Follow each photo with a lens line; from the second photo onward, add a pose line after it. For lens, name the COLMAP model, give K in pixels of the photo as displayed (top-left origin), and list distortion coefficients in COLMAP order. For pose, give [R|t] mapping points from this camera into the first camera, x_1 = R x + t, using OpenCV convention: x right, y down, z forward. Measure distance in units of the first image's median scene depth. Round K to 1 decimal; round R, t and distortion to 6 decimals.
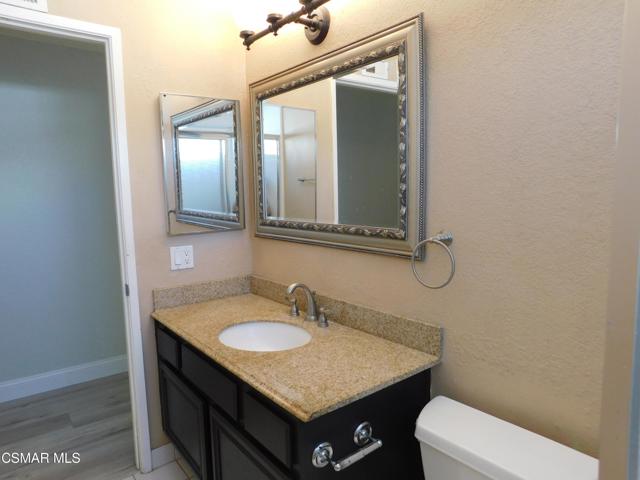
lens RADIAL K [[429.3, 0, 320.0], [0, 429.3, 240.0], [0, 0, 1]] dist [-0.061566, 0.036765]
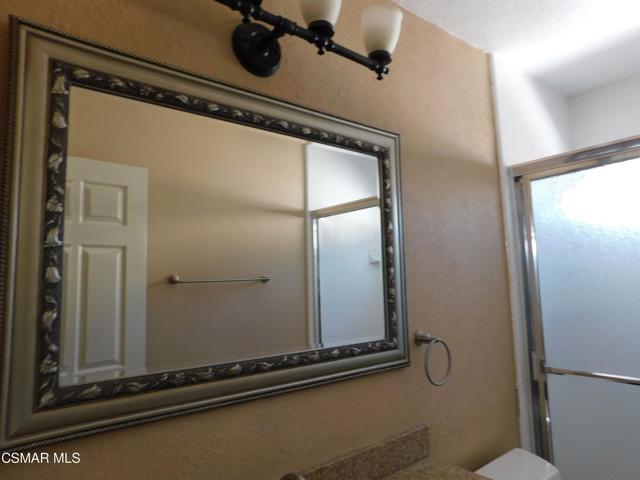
lens RADIAL K [[429.3, 0, 320.0], [0, 429.3, 240.0], [0, 0, 1]] dist [-0.061566, 0.036765]
pose [[0.015161, 0.120107, 0.992645, -0.741146], [0.143501, 0.982221, -0.121037, -0.142220], [-0.989534, 0.144280, -0.002344, 1.102482]]
